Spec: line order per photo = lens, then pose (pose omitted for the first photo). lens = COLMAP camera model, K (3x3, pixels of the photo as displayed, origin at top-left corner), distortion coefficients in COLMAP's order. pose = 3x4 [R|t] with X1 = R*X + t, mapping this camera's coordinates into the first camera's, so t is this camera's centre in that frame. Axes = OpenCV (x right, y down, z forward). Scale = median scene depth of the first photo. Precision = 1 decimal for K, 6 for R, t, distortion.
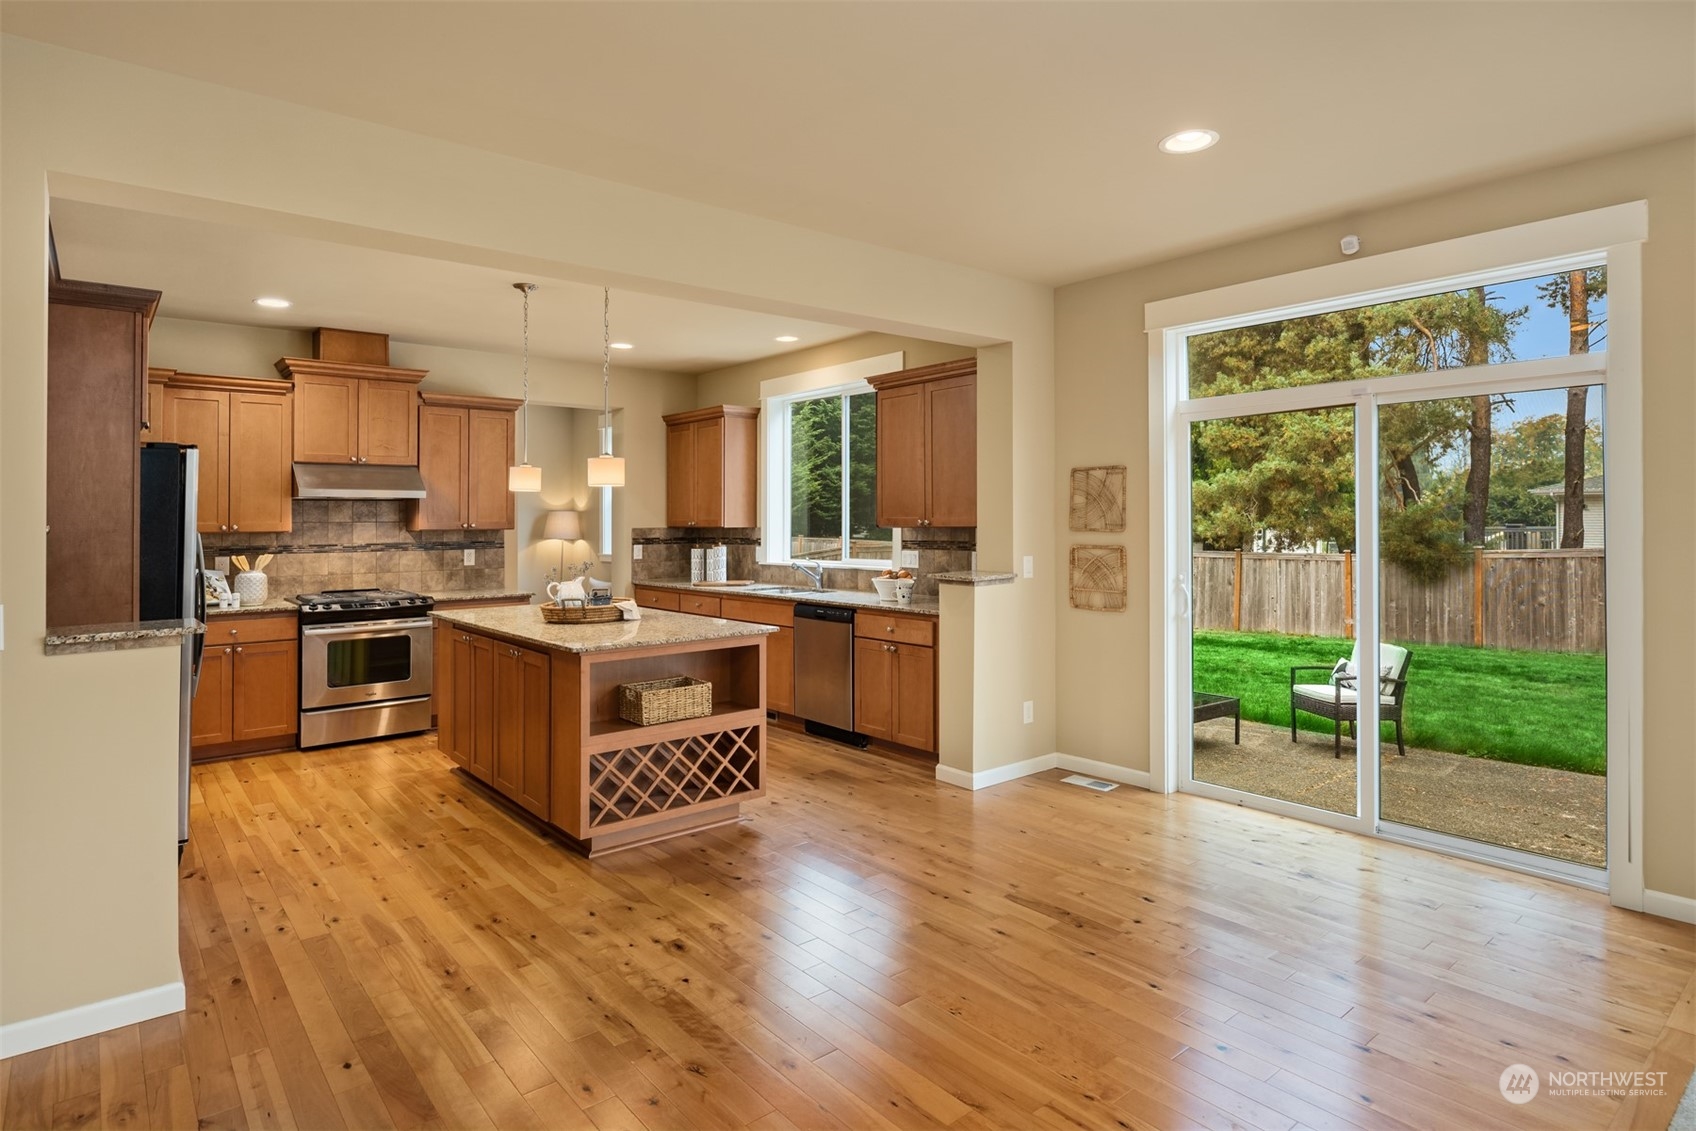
lens RADIAL K [[950.9, 0, 845.1], [0, 950.9, 516.0], [0, 0, 1]] dist [-0.007283, -0.002249]
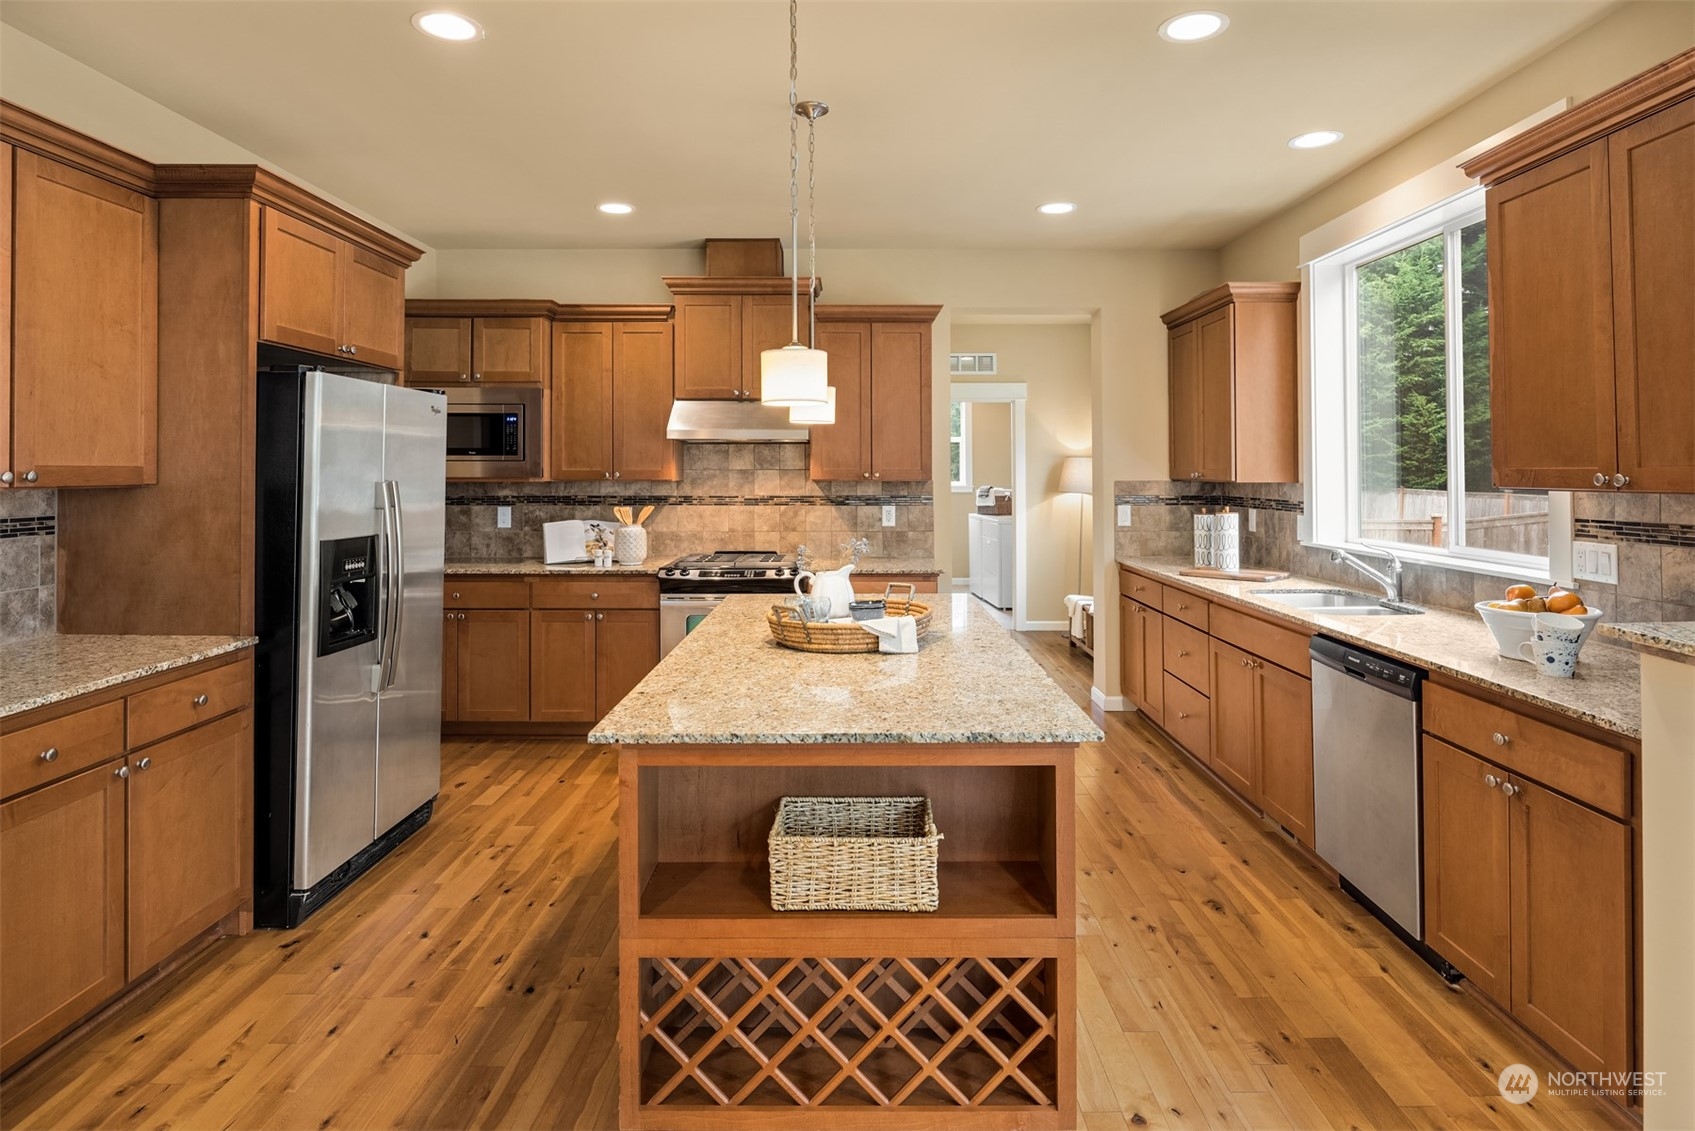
lens RADIAL K [[942.8, 0, 849.2], [0, 942.8, 445.8], [0, 0, 1]] dist [-0.005833, -0.002725]
pose [[0.777454, -0.009032, -0.628875, 0.073142], [-0.003174, 0.999828, -0.018283, 0.000505], [0.628932, 0.016210, 0.777292, 0.439396]]
